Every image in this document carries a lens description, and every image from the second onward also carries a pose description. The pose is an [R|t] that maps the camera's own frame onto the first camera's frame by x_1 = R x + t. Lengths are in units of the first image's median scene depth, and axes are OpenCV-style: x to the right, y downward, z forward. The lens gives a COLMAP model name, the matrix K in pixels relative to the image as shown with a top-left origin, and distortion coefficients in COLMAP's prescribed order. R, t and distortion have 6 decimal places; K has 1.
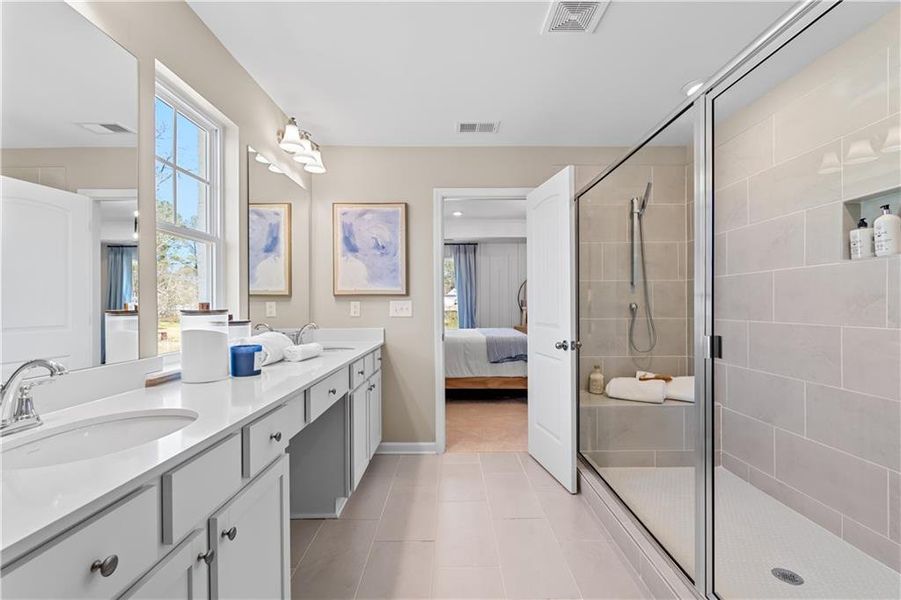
lens RADIAL K [[401.1, 0, 451.1], [0, 401.1, 302.0], [0, 0, 1]] dist [0.002298, -0.001923]
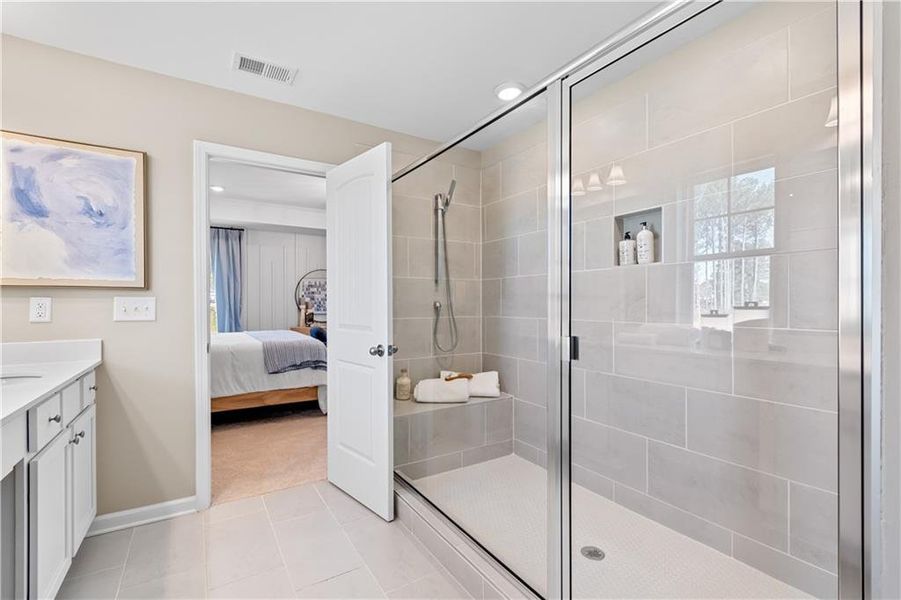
lens RADIAL K [[401.1, 0, 450.9], [0, 401.1, 301.1], [0, 0, 1]] dist [0.002298, -0.001923]
pose [[0.844298, 0.003530, 0.535863, -0.041498], [-0.004850, 0.999988, 0.001054, 0.000430], [-0.535853, -0.003489, 0.844304, 0.161851]]
